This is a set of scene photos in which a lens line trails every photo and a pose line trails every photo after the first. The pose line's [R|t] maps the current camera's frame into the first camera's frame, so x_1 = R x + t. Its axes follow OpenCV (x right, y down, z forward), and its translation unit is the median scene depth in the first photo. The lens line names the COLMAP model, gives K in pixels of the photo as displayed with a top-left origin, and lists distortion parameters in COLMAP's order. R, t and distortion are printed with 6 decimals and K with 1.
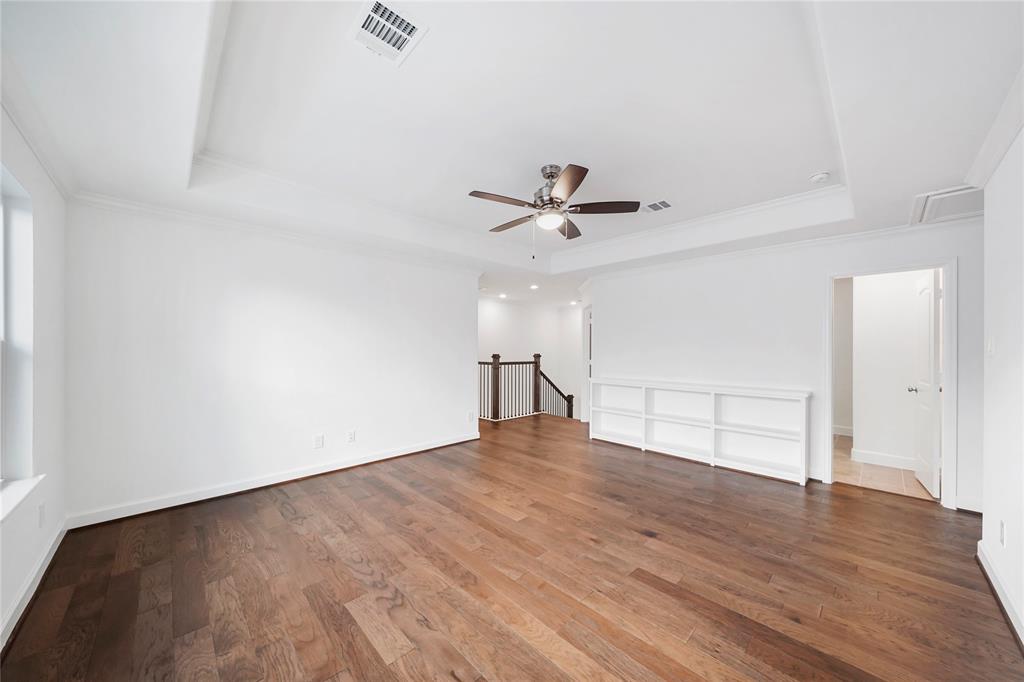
lens RADIAL K [[355.0, 0, 505.6], [0, 355.0, 339.4], [0, 0, 1]] dist [0.001170, -0.000051]
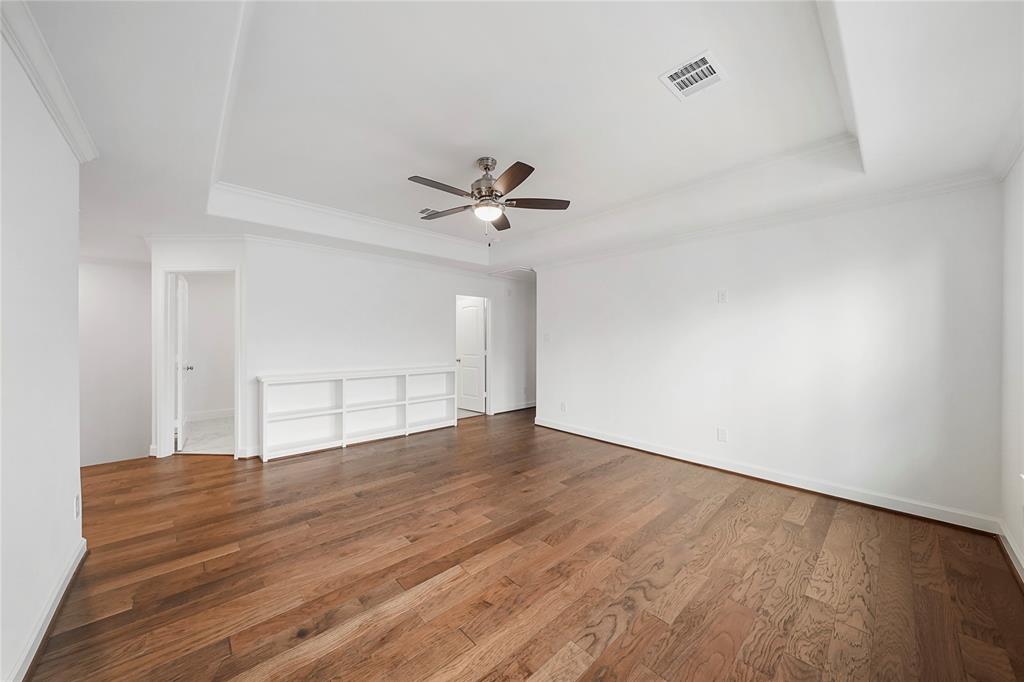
lens RADIAL K [[355.0, 0, 505.6], [0, 355.0, 339.4], [0, 0, 1]] dist [0.001170, -0.000051]
pose [[0.041063, -0.007623, 0.999127, -0.861084], [-0.026243, 0.999618, 0.008705, 0.014094], [-0.998812, -0.026578, 0.040847, 0.880566]]
